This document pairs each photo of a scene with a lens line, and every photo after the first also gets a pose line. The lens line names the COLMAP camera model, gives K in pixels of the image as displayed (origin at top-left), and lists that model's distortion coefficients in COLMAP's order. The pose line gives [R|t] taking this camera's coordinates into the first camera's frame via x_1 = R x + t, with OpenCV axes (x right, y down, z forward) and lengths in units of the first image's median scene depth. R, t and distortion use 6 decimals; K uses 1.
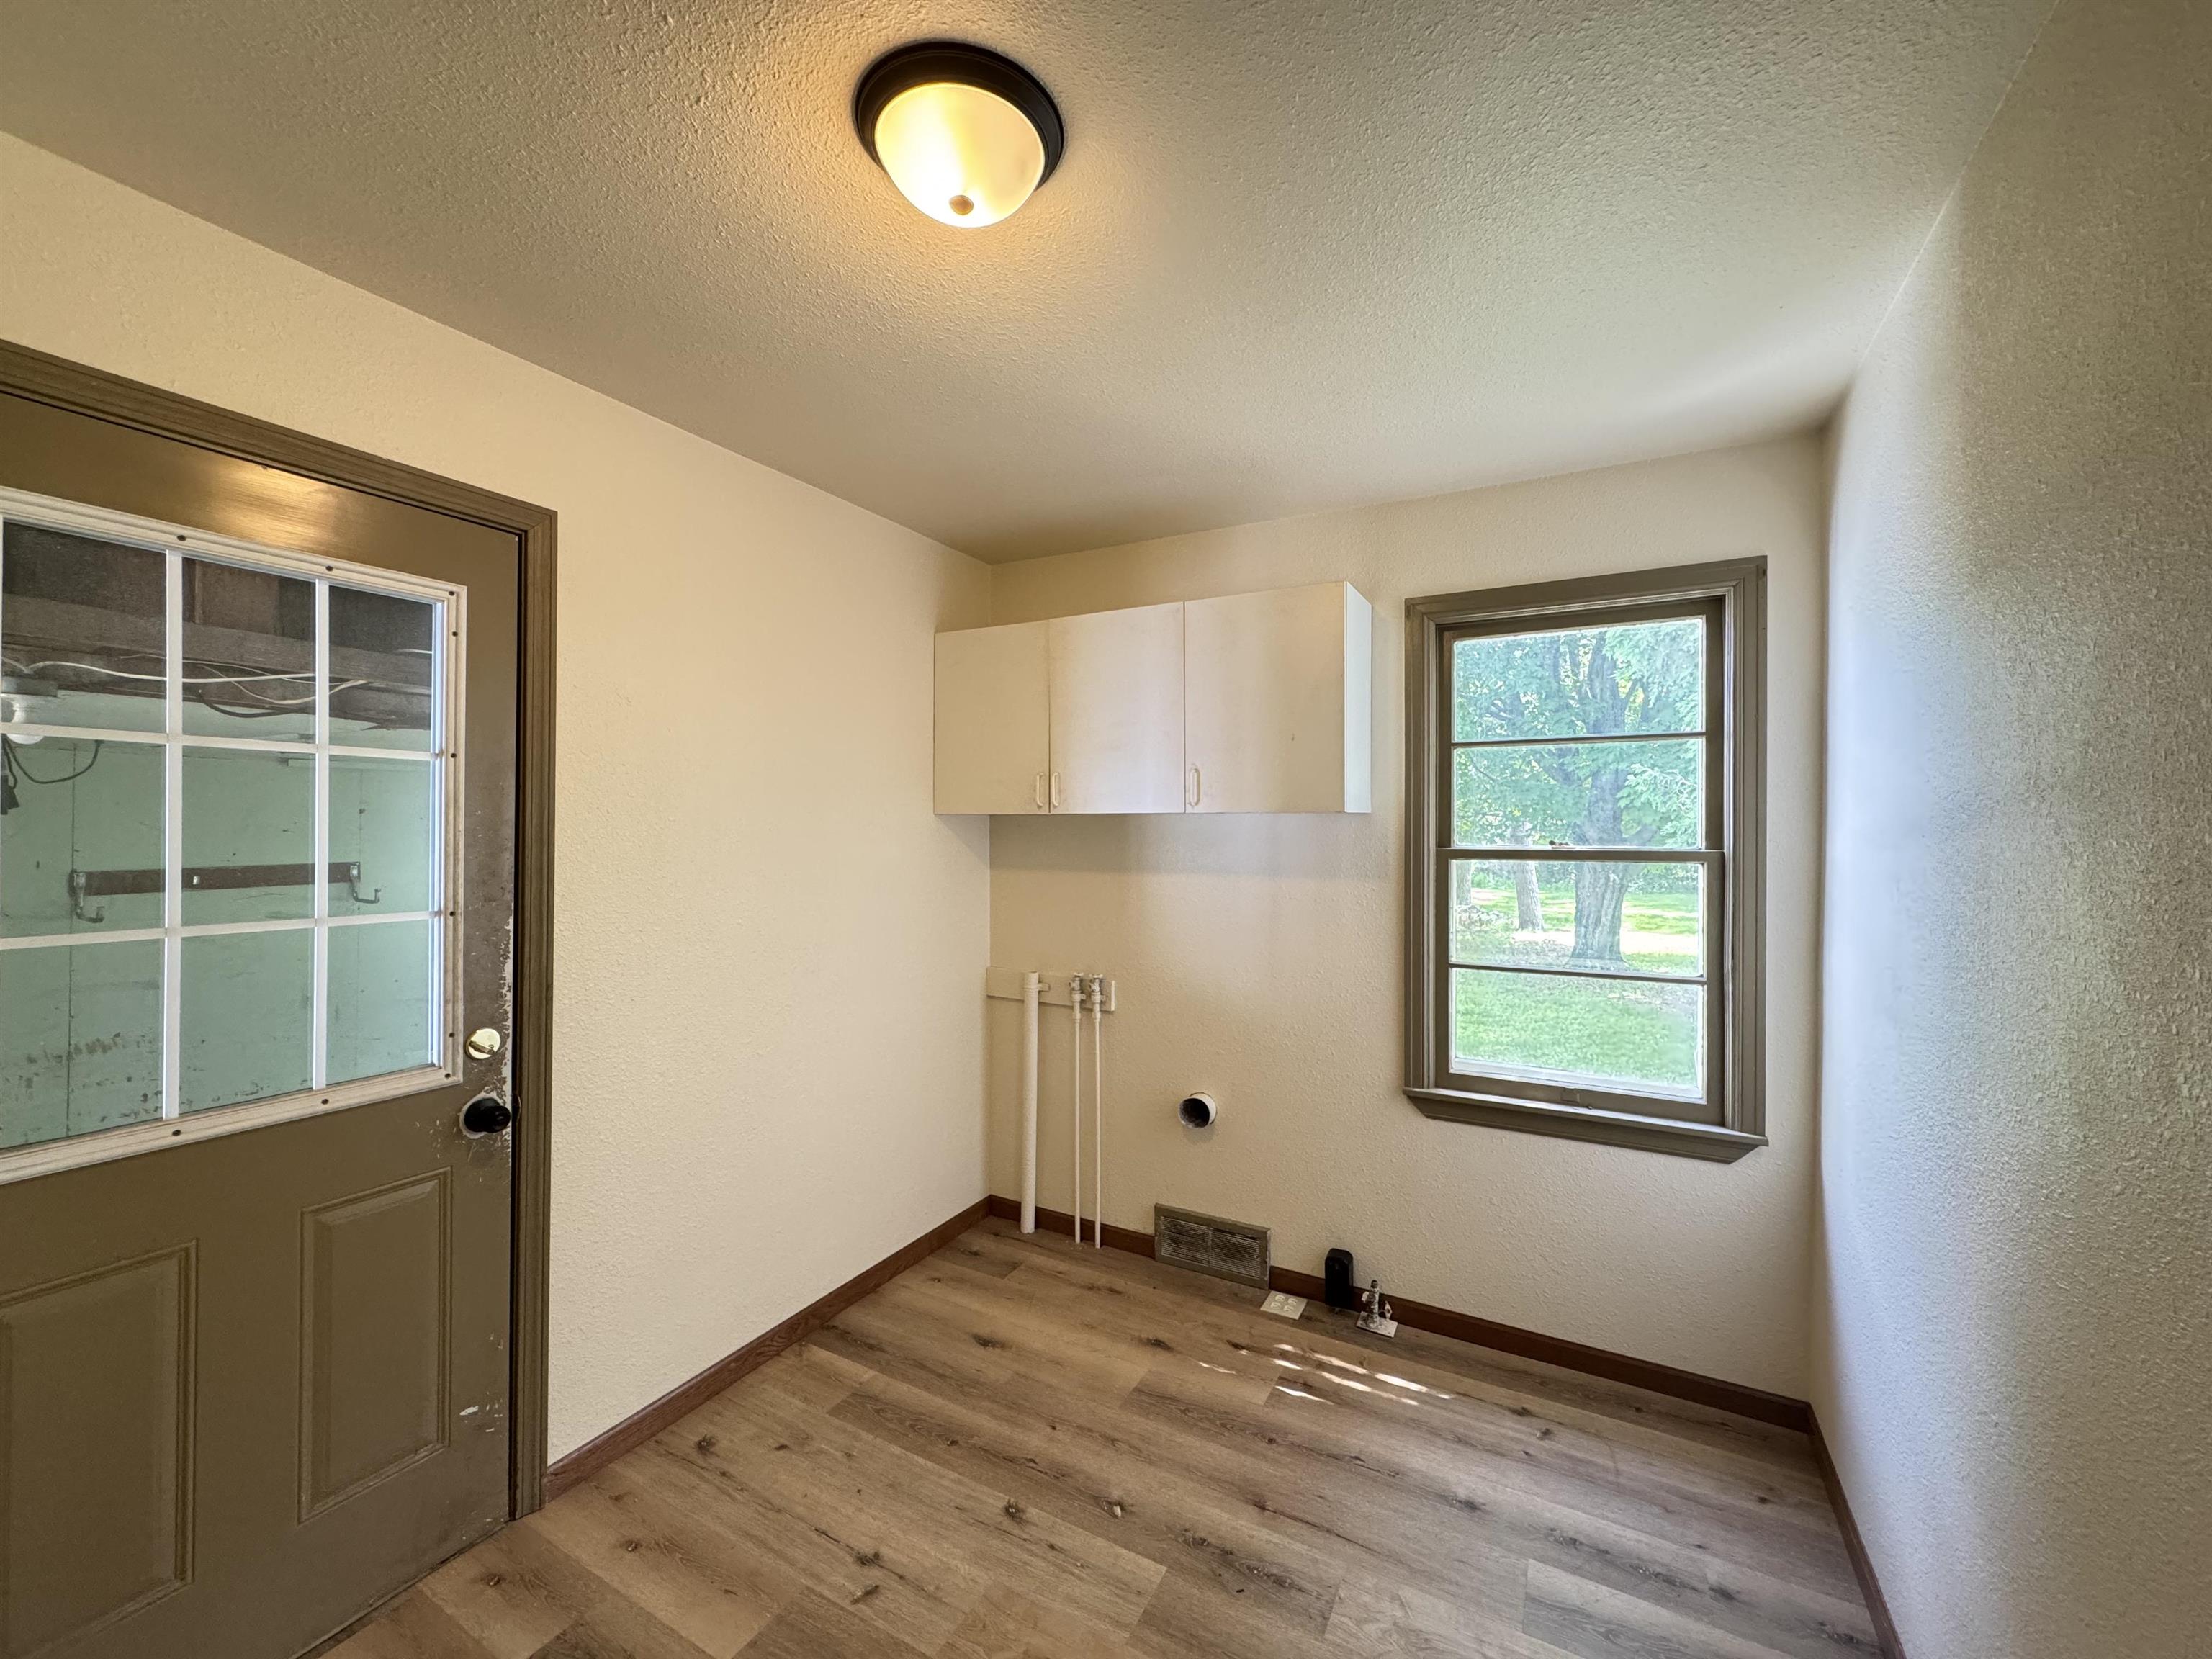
lens RADIAL K [[877.2, 0, 1102.2], [0, 877.2, 827.1], [0, 0, 1]] dist [-0.003339, 0.001426]
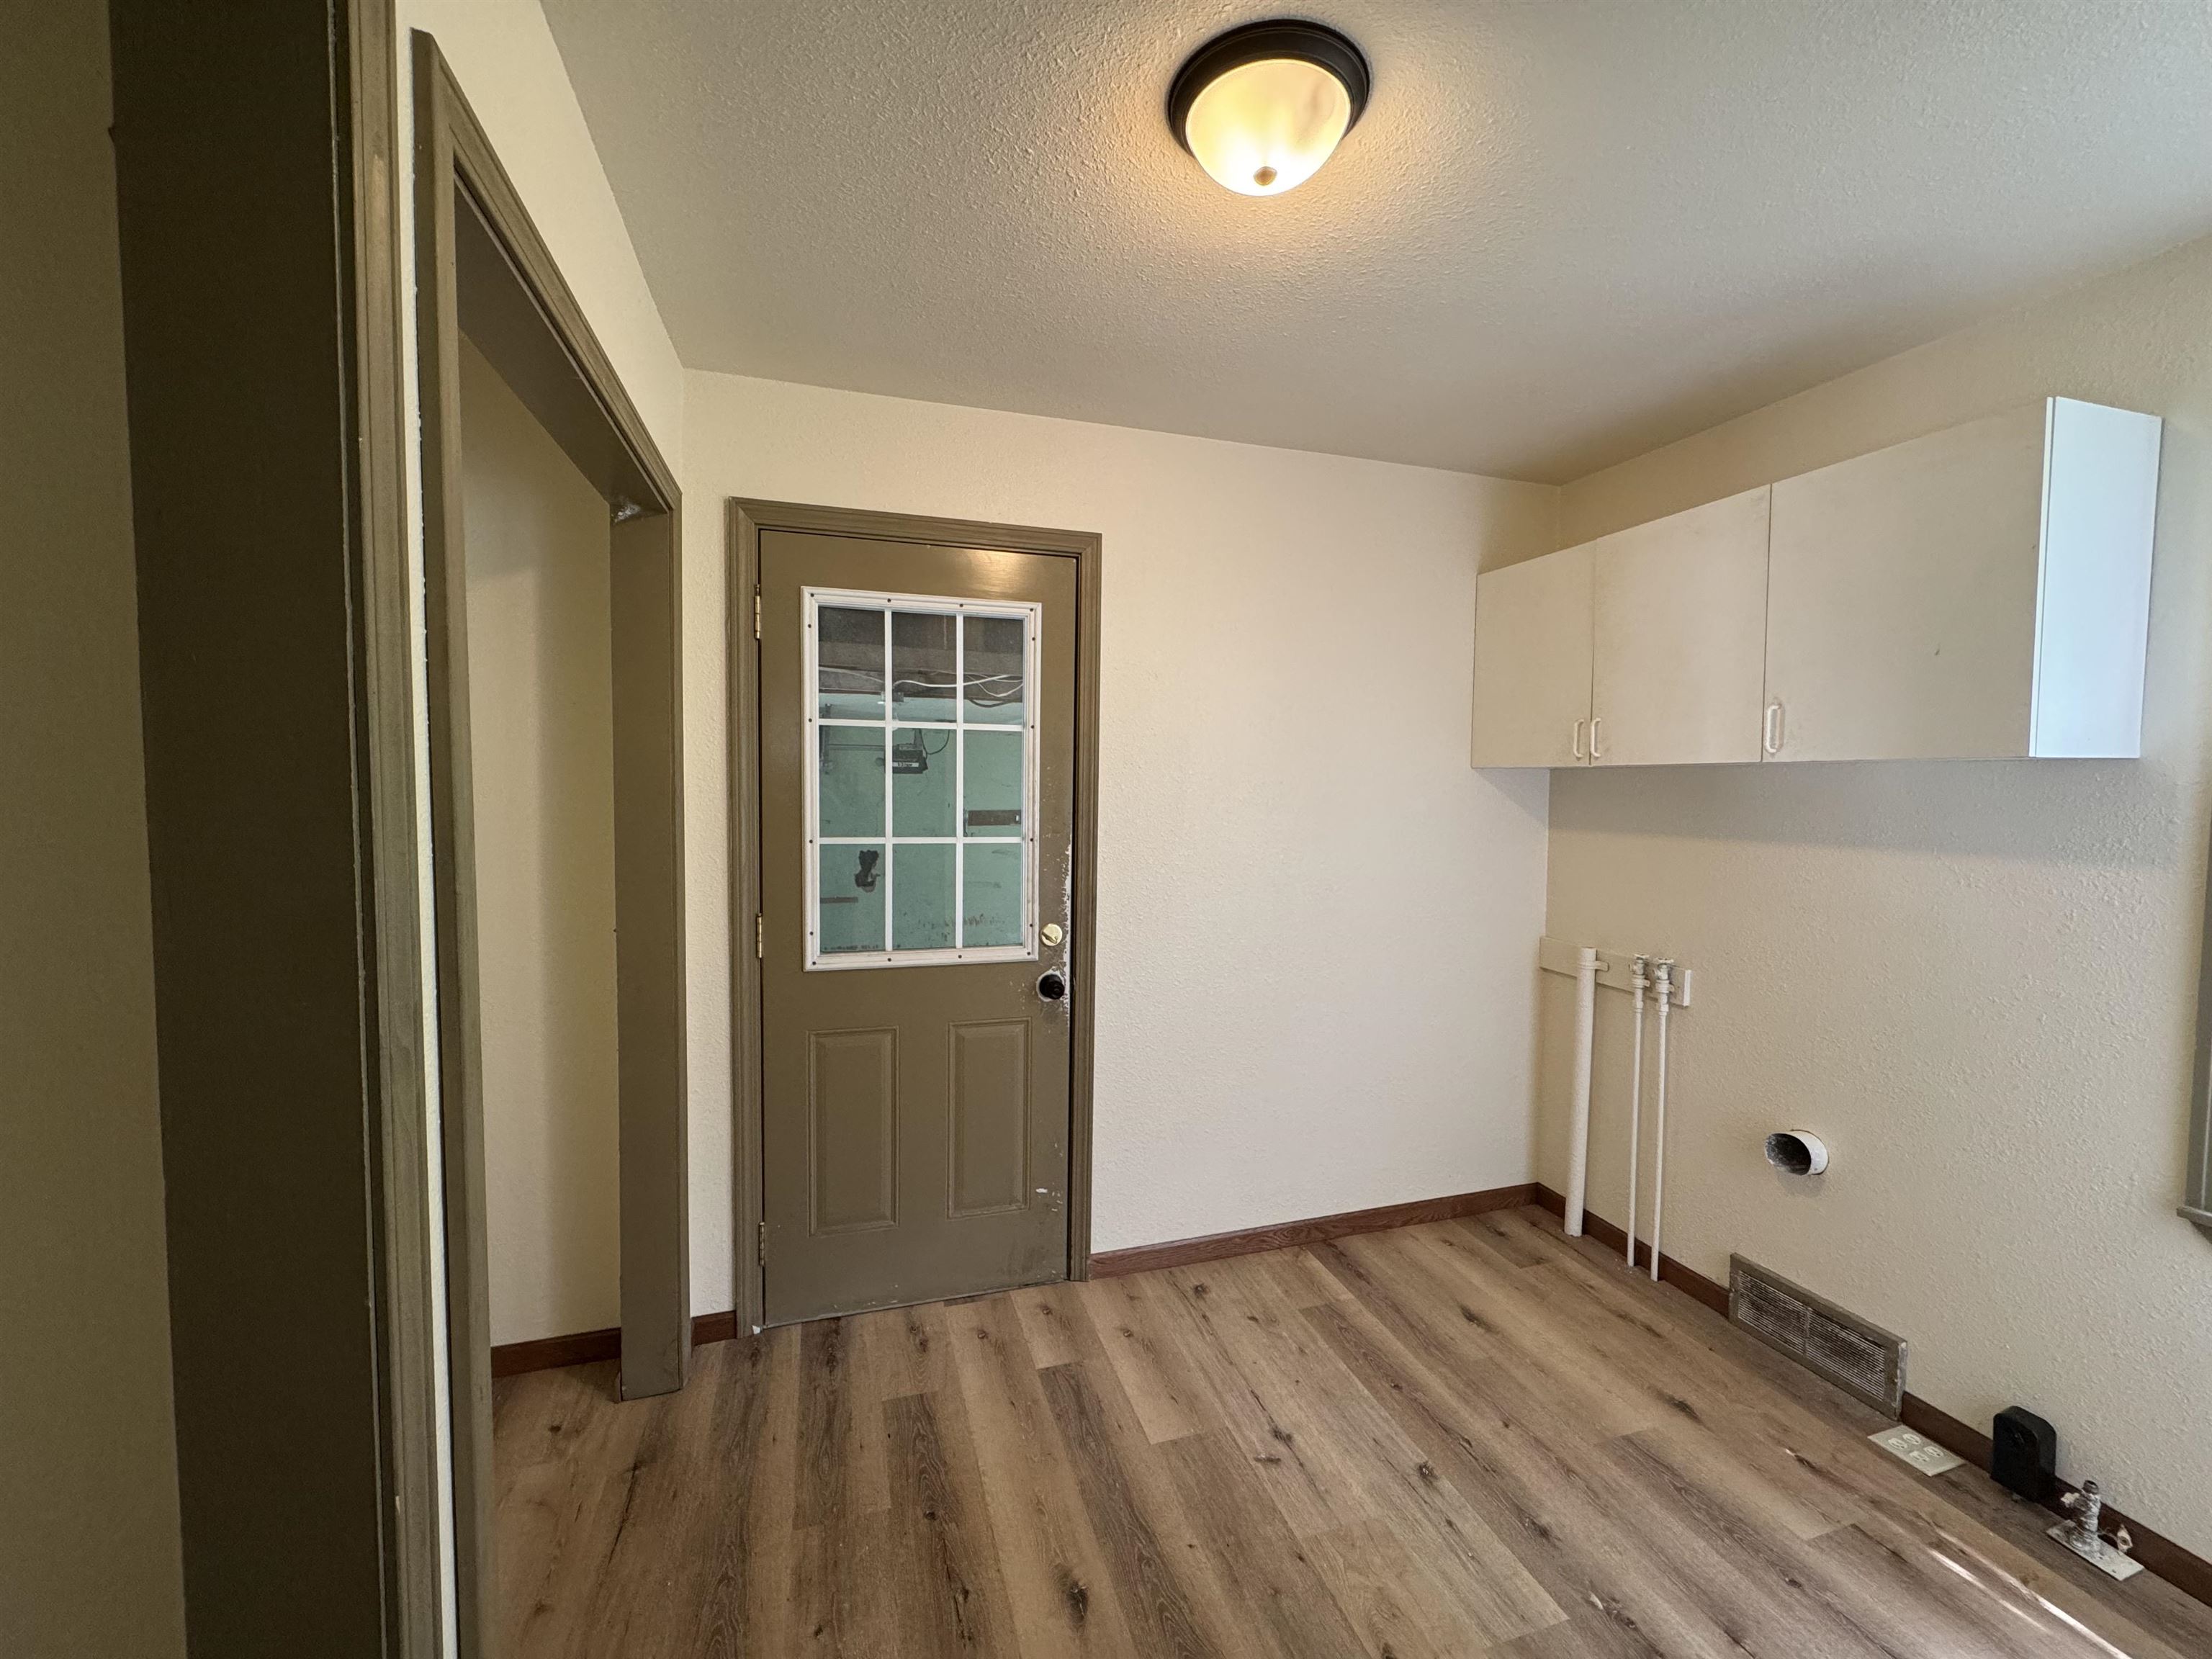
lens RADIAL K [[877.2, 0, 1107.3], [0, 877.2, 826.7], [0, 0, 1]] dist [-0.003339, 0.001426]
pose [[0.723734, 0.036789, -0.689098, 0.249277], [-0.005766, 0.998865, 0.047270, 0.008427], [0.690055, -0.030238, 0.723125, 0.051662]]
